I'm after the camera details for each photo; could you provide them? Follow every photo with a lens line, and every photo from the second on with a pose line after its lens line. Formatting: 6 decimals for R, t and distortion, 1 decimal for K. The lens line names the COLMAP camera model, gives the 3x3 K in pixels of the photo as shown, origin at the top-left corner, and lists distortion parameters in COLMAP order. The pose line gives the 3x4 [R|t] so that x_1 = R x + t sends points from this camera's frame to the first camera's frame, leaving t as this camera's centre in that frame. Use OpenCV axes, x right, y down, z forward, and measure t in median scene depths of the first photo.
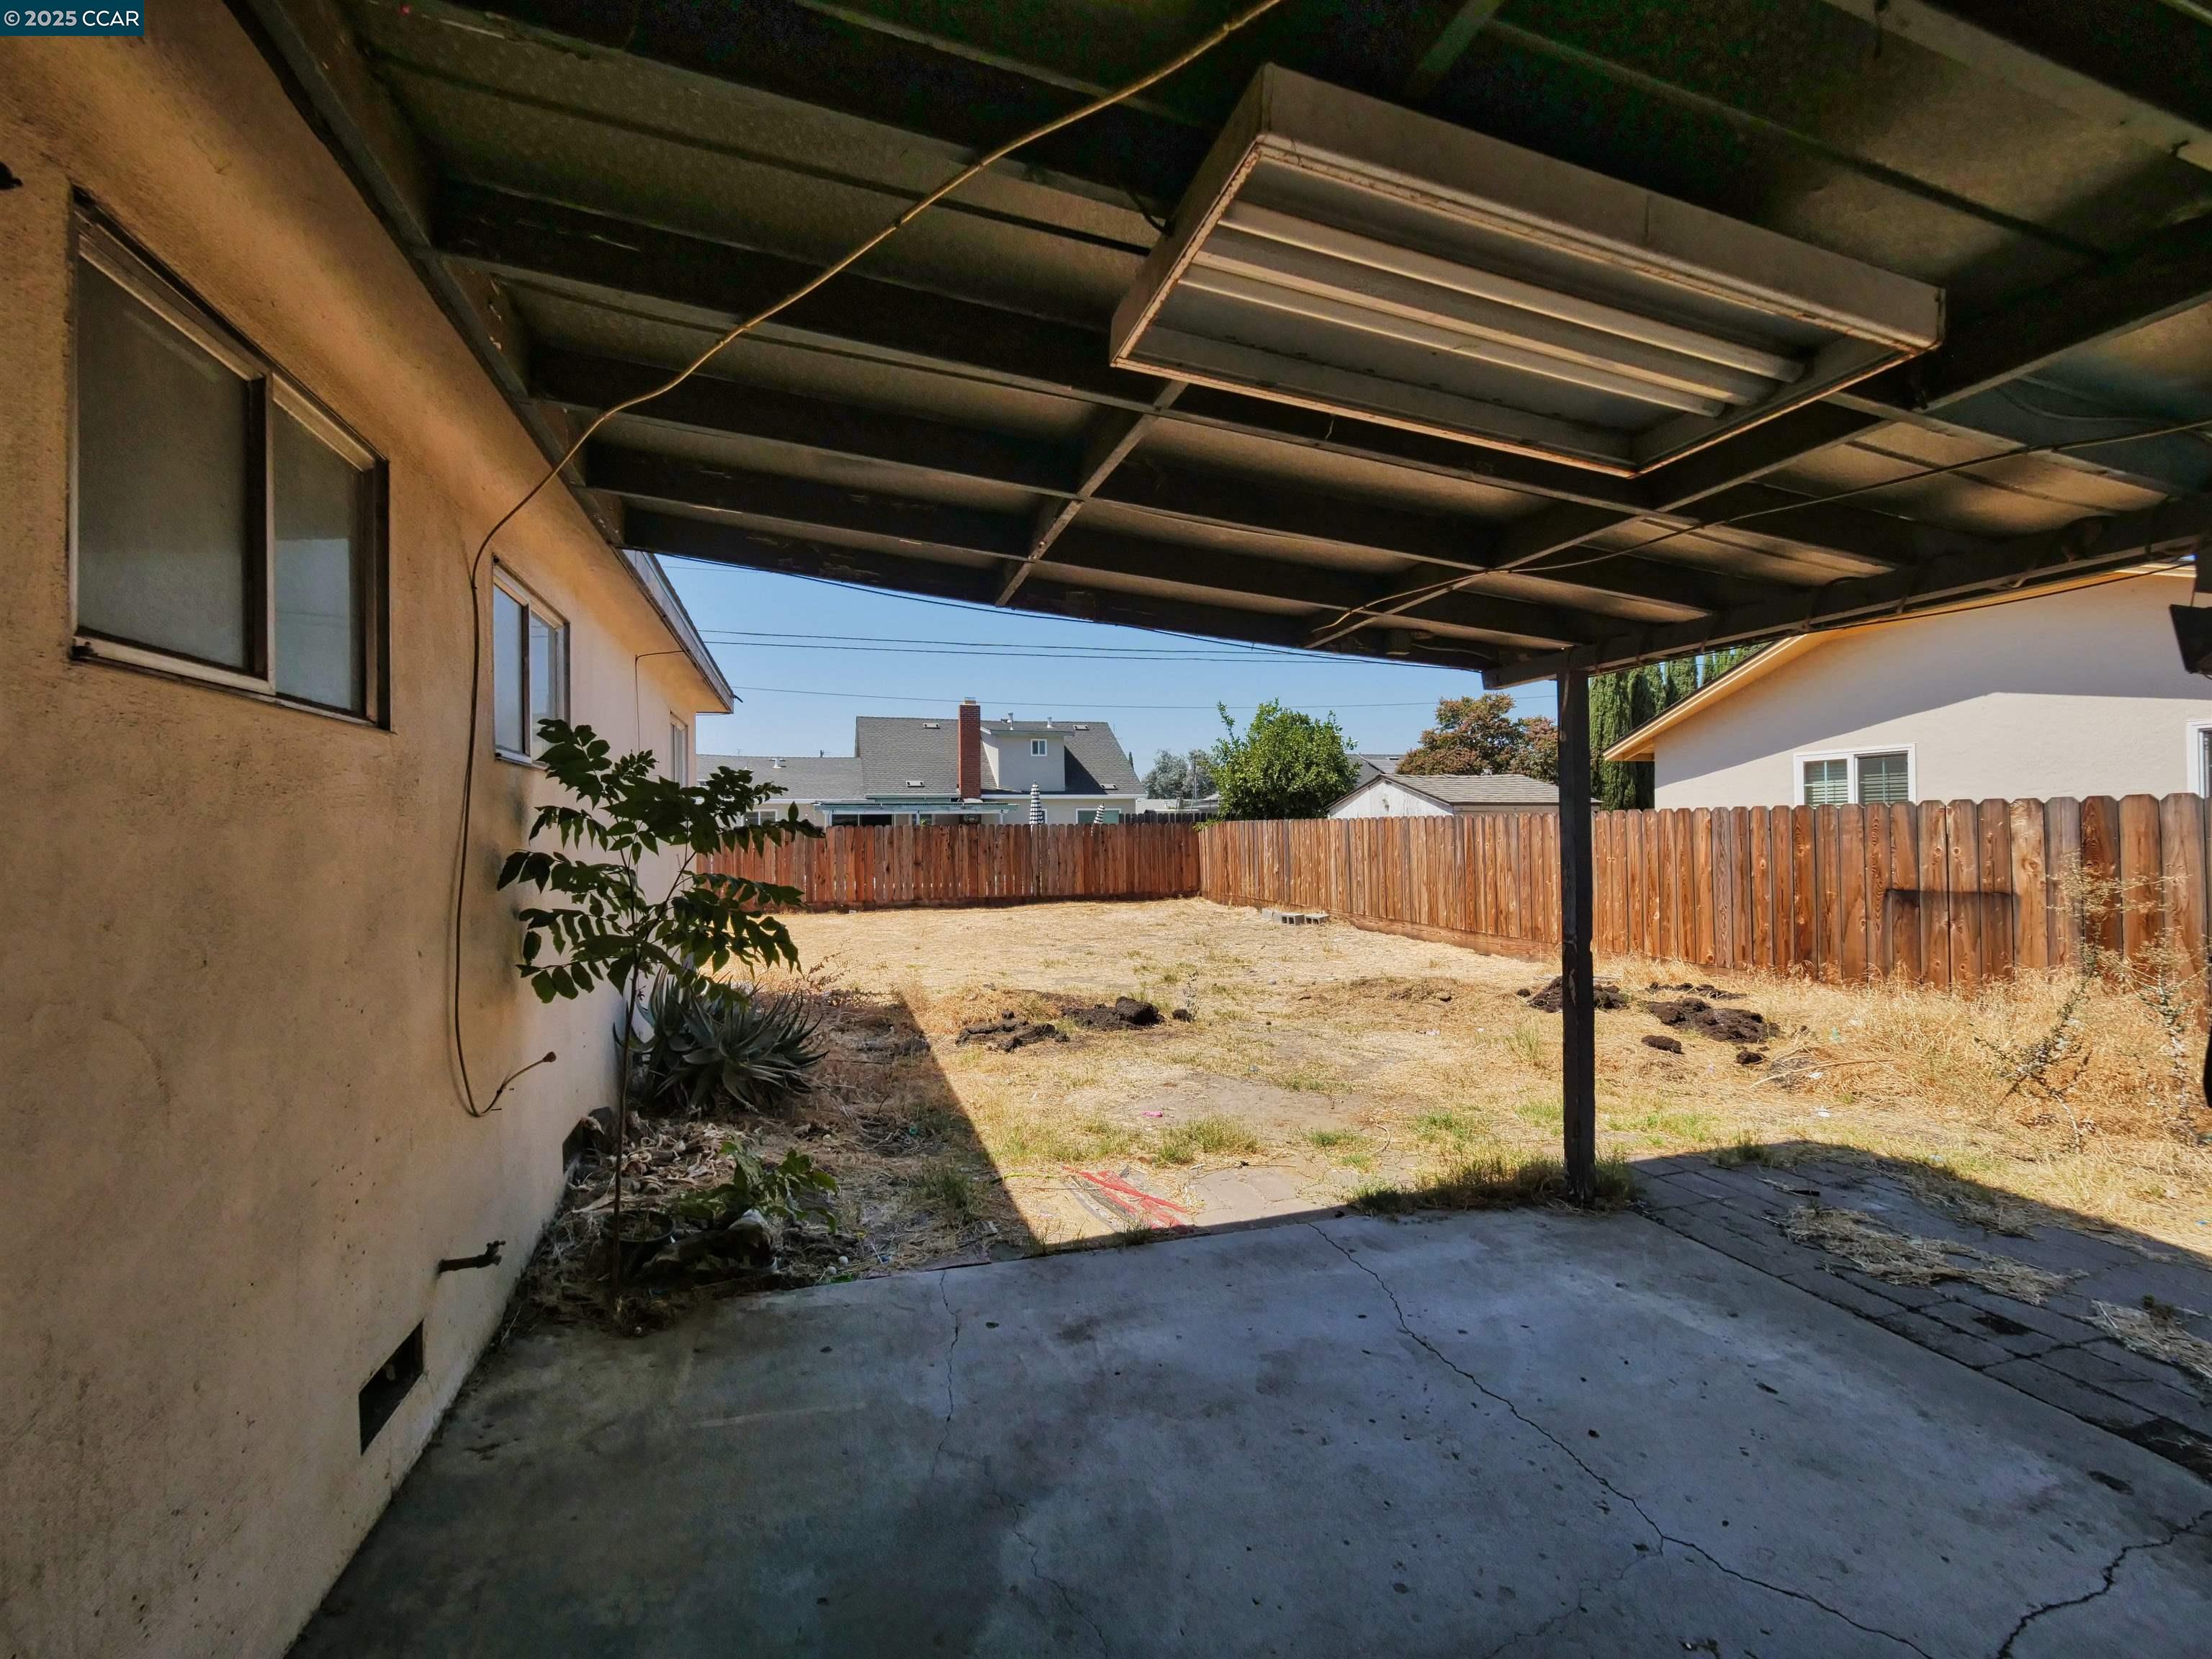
lens RADIAL K [[942.5, 0, 1046.6], [0, 942.5, 820.8], [0, 0, 1]] dist [-0.005103, 0.001219]
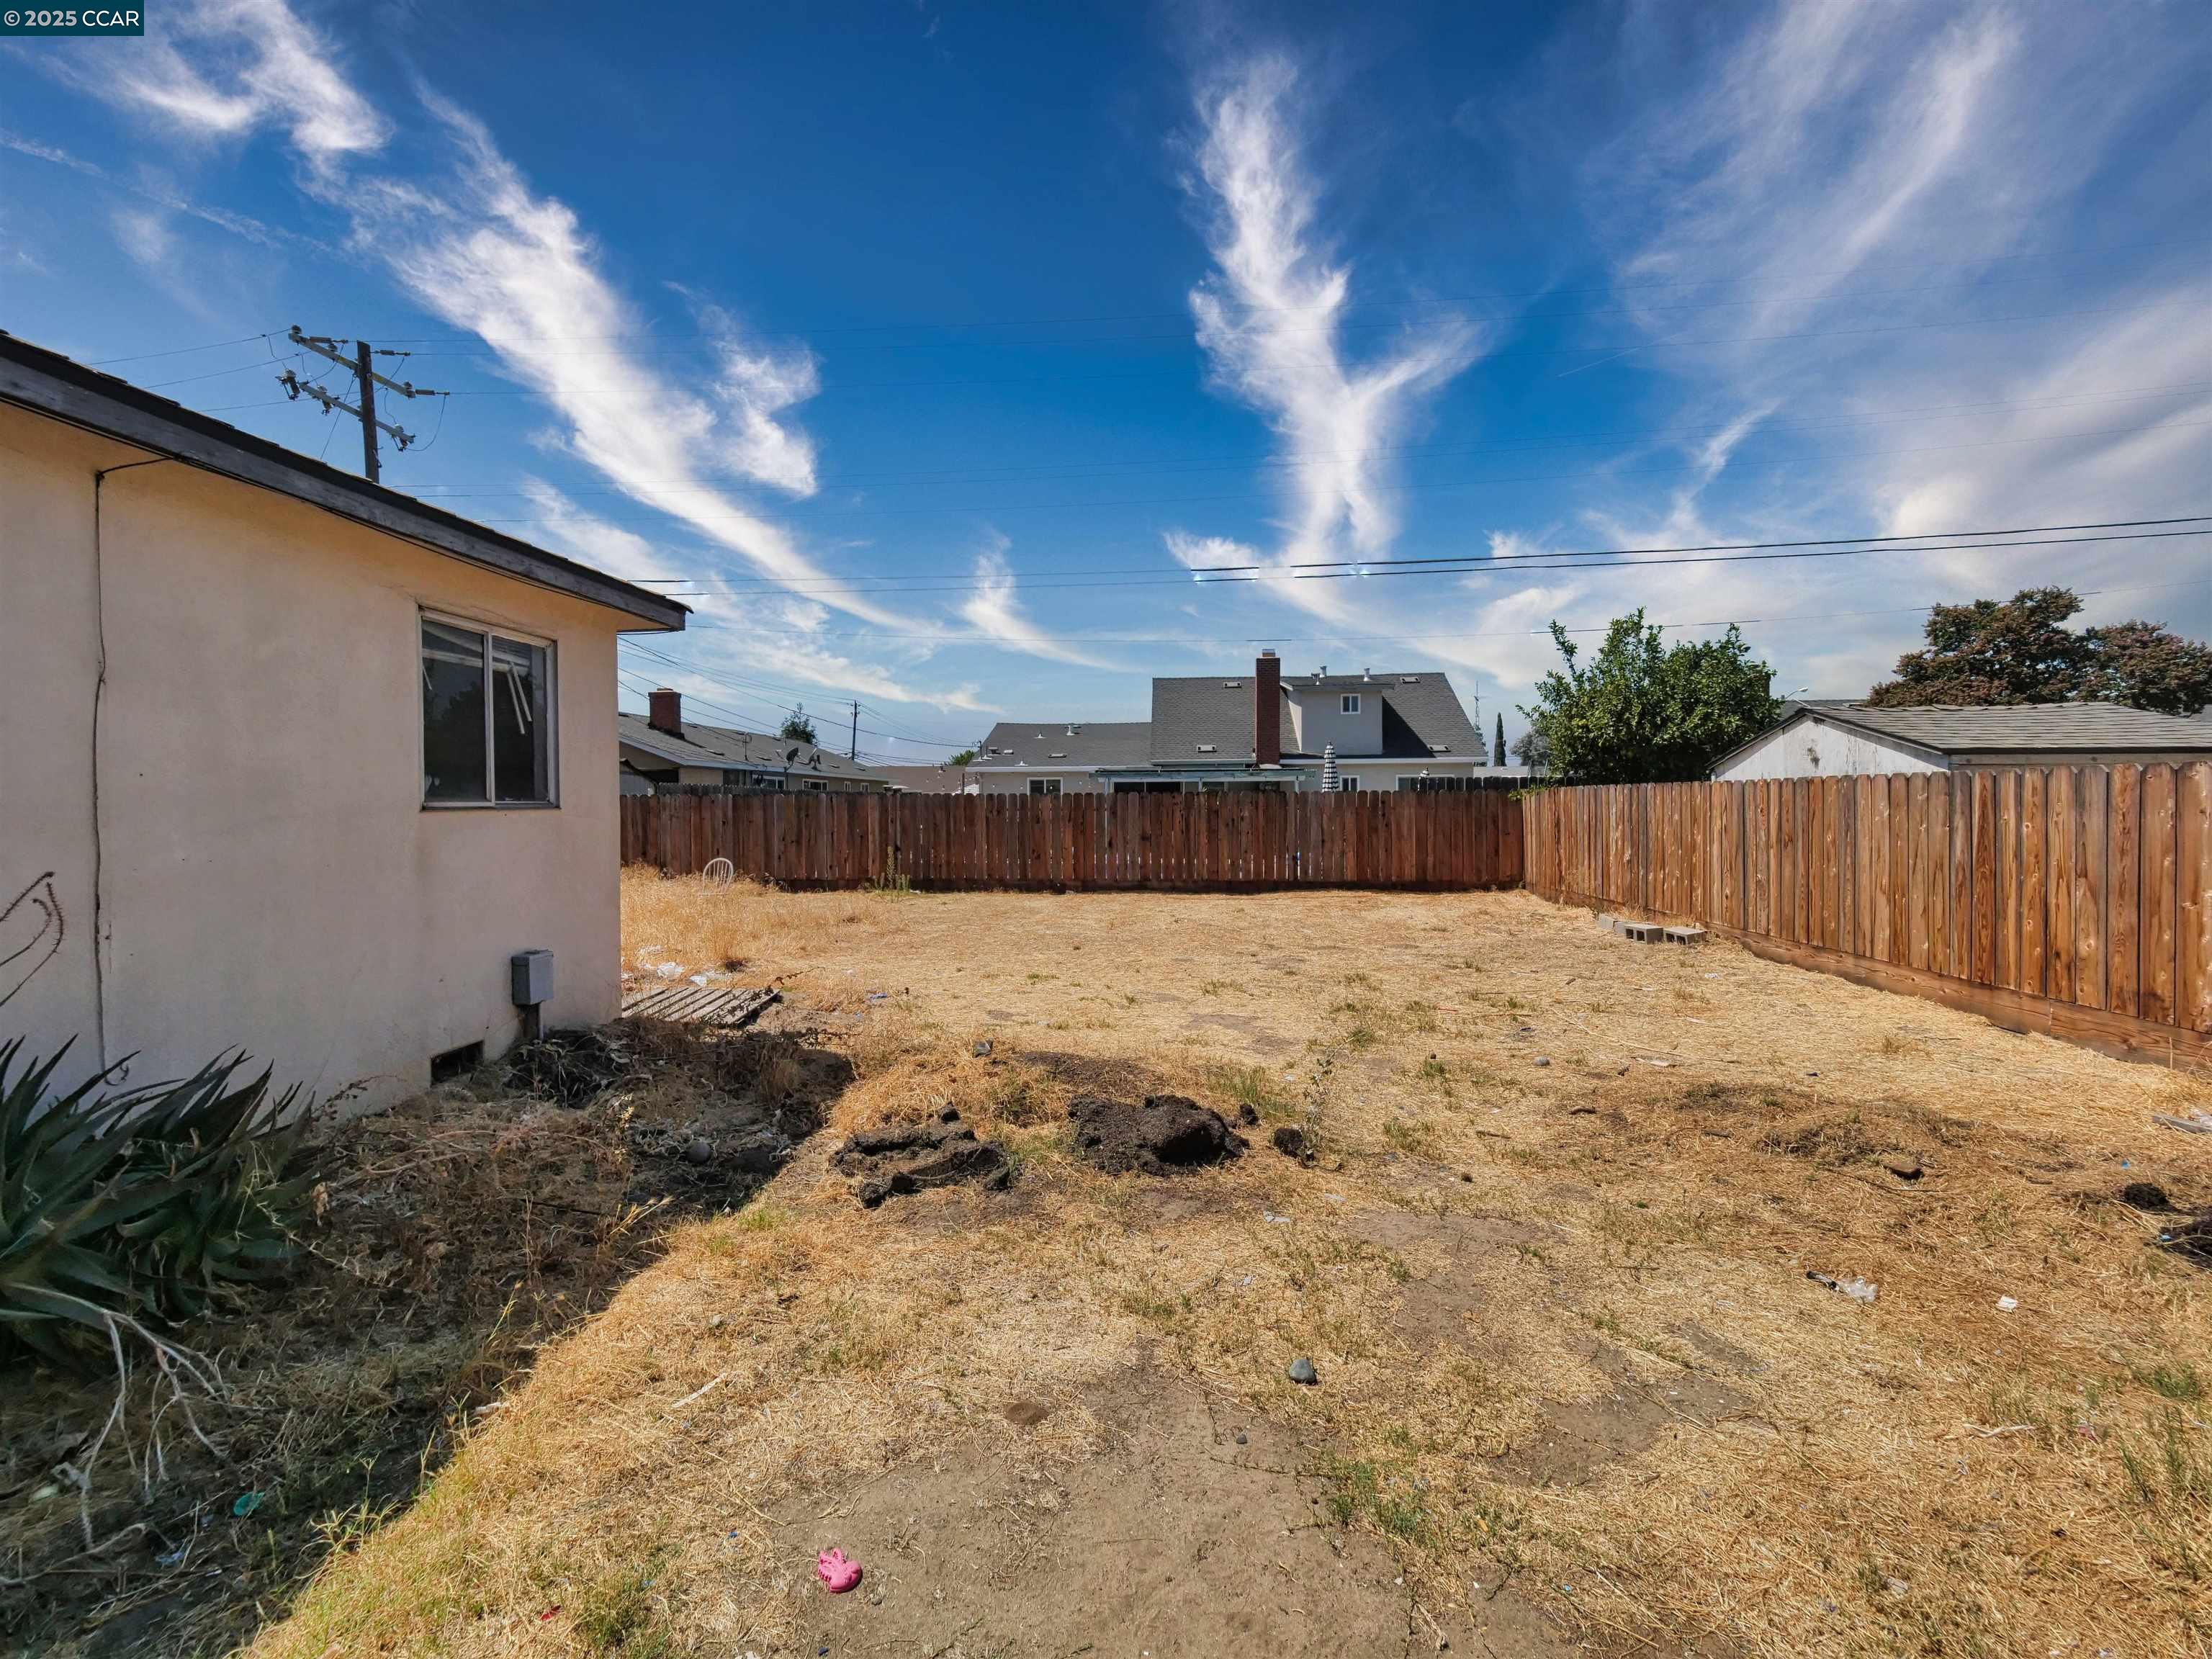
lens RADIAL K [[942.5, 0, 1075.2], [0, 942.5, 824.0], [0, 0, 1]] dist [-0.005103, 0.001219]
pose [[0.940623, 0.013160, -0.339198, 0.107424], [-0.001583, 0.999407, 0.034386, 0.005368], [0.339450, -0.031808, 0.940086, 0.241255]]
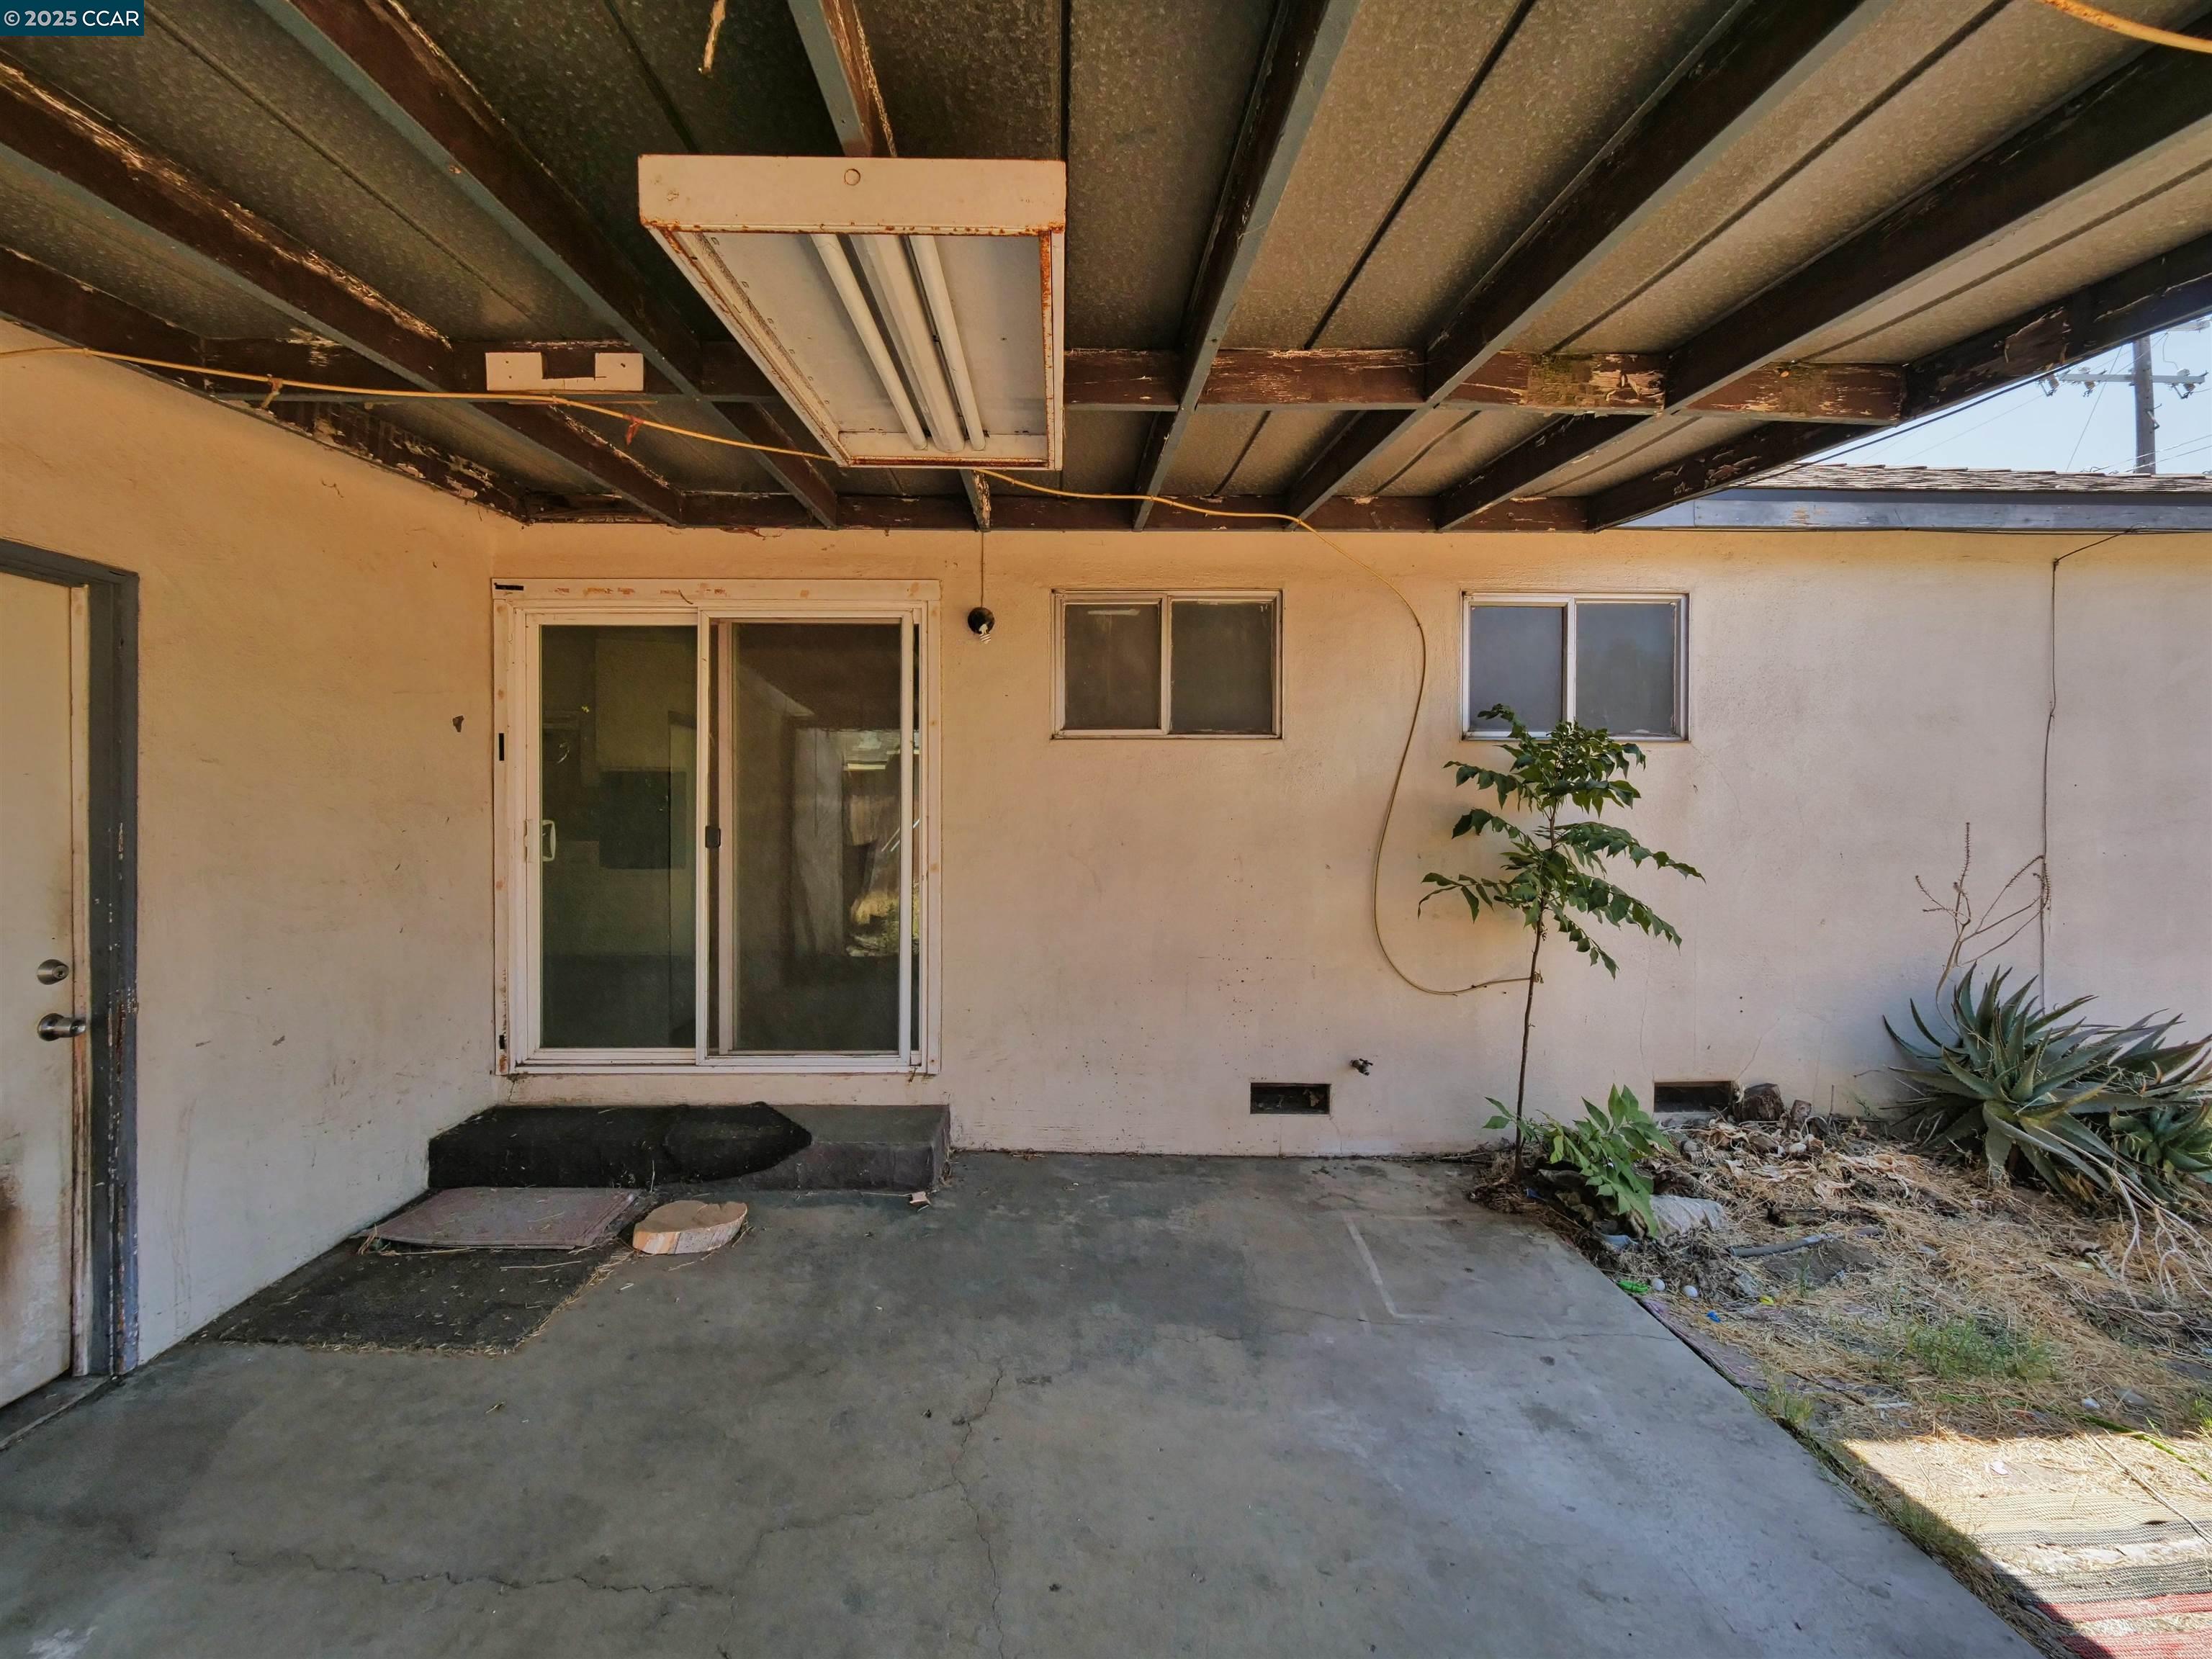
lens RADIAL K [[942.5, 0, 1100.9], [0, 942.5, 819.1], [0, 0, 1]] dist [-0.005103, 0.001219]
pose [[-0.225819, 0.015729, -0.974042, 0.166974], [0.012476, 0.999834, 0.013253, 0.004595], [0.974089, -0.009159, -0.225978, 0.154783]]
